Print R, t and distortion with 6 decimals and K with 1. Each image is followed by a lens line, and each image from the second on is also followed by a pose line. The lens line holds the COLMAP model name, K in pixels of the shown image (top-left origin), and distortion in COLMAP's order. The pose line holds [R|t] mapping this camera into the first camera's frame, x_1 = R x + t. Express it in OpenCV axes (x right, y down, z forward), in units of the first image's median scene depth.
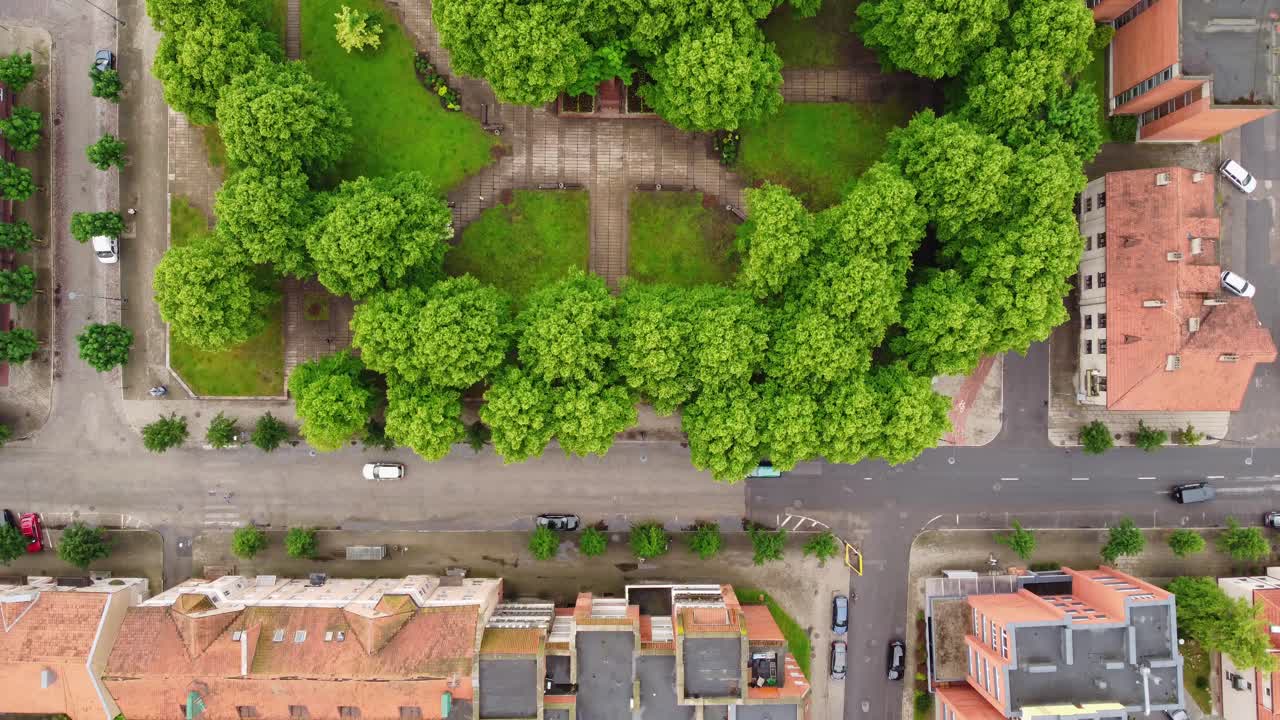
lens RADIAL K [[1012.5, 0, 637.8], [0, 1012.5, 360.1], [0, 0, 1]] dist [0.007891, -0.009383]
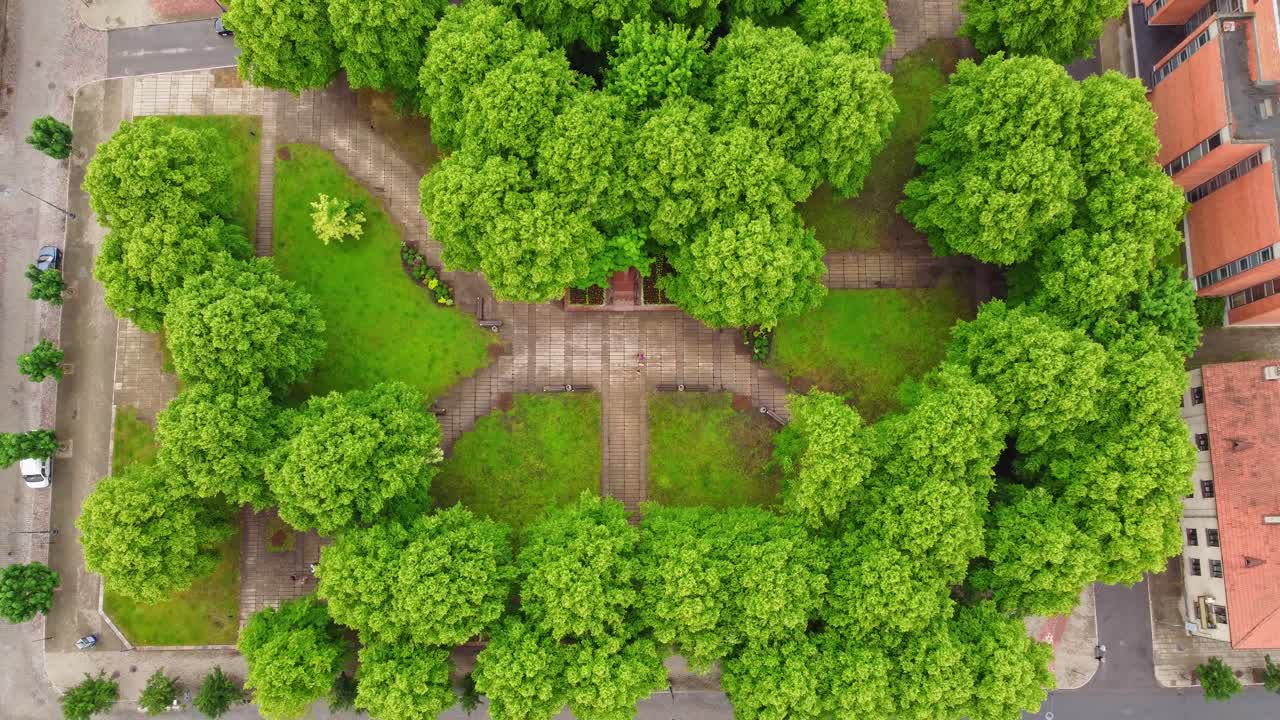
lens RADIAL K [[1012.5, 0, 640.9], [0, 1012.5, 361.4], [0, 0, 1]] dist [0.007891, -0.009383]
pose [[0.999772, -0.018957, 0.009836, -0.025688], [0.020220, 0.988441, -0.150251, -0.074462], [-0.006874, 0.150416, 0.988599, 0.163753]]
